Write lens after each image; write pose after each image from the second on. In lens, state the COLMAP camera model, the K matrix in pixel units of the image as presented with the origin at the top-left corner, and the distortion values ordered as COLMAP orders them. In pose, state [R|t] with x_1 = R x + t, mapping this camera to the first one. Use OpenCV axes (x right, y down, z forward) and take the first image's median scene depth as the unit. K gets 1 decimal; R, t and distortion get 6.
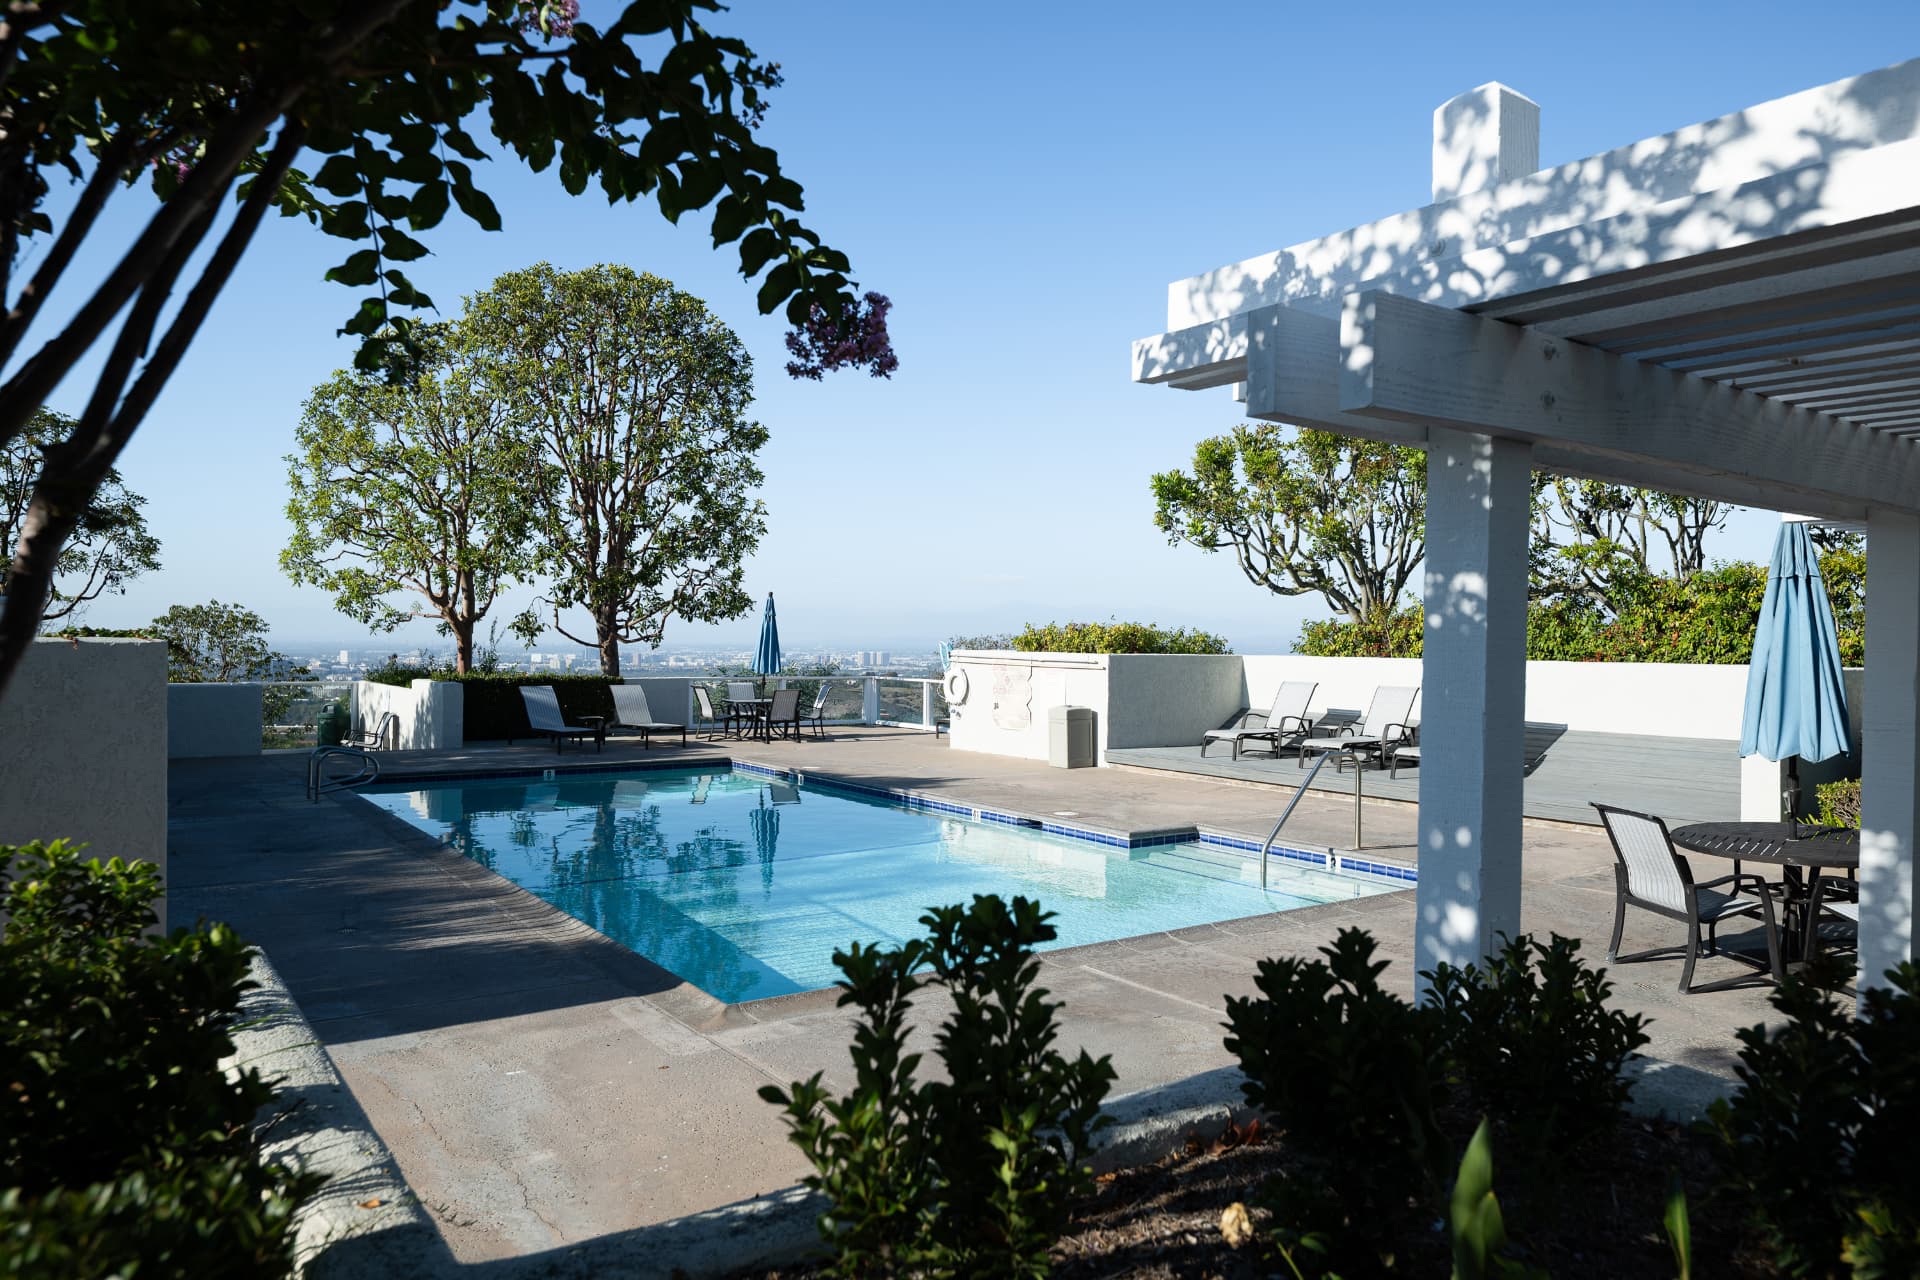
lens RADIAL K [[1269.4, 0, 966.6], [0, 1269.4, 640.6], [0, 0, 1]] dist [0.000167, 0.001256]
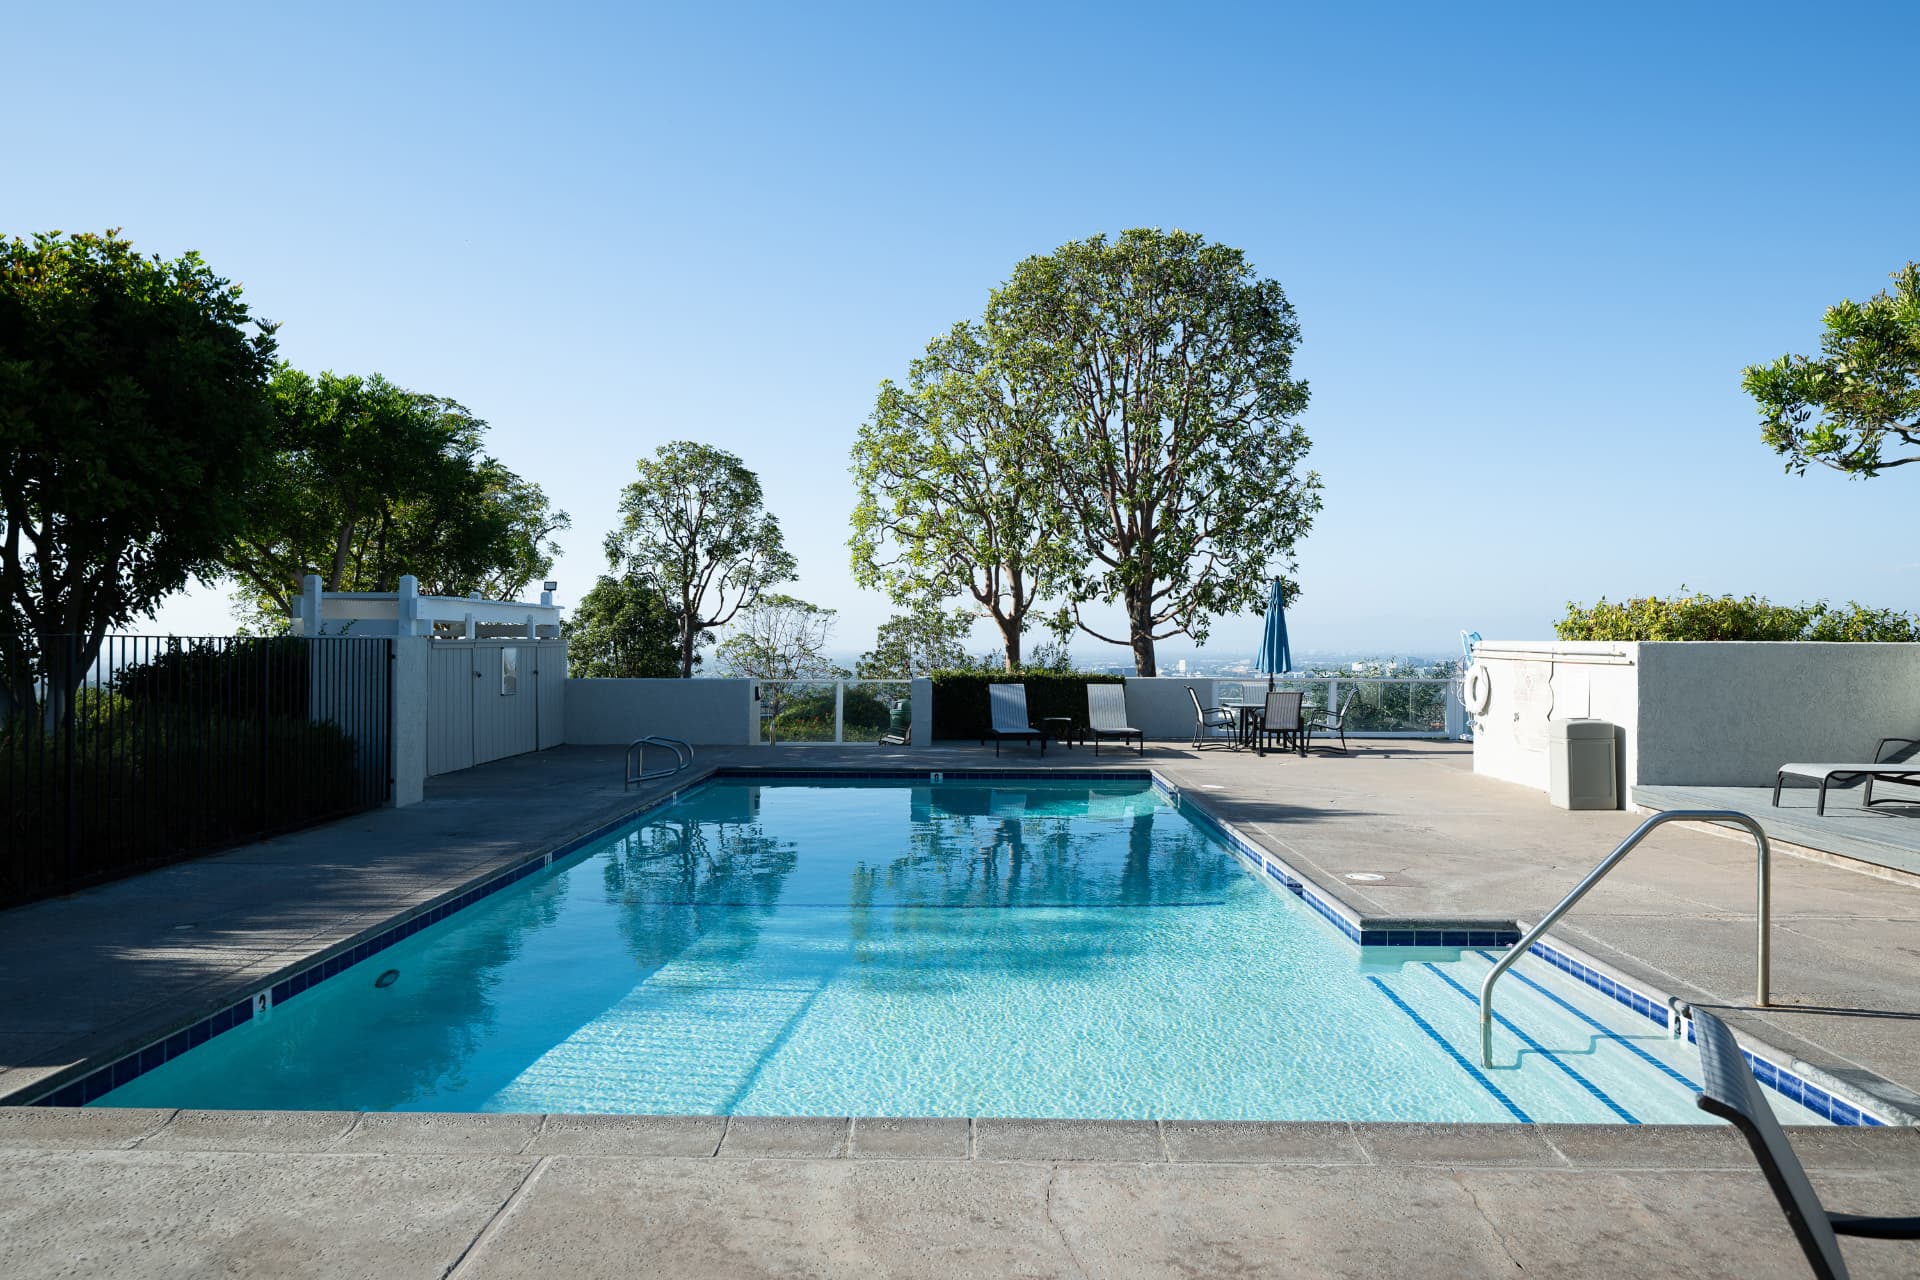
lens RADIAL K [[1269.4, 0, 961.4], [0, 1269.4, 639.1], [0, 0, 1]] dist [0.000167, 0.001256]
pose [[0.805659, -0.011680, -0.592264, 0.195760], [0.006483, 0.999920, -0.010900, 0.012896], [0.592344, 0.004942, 0.805670, 0.228053]]
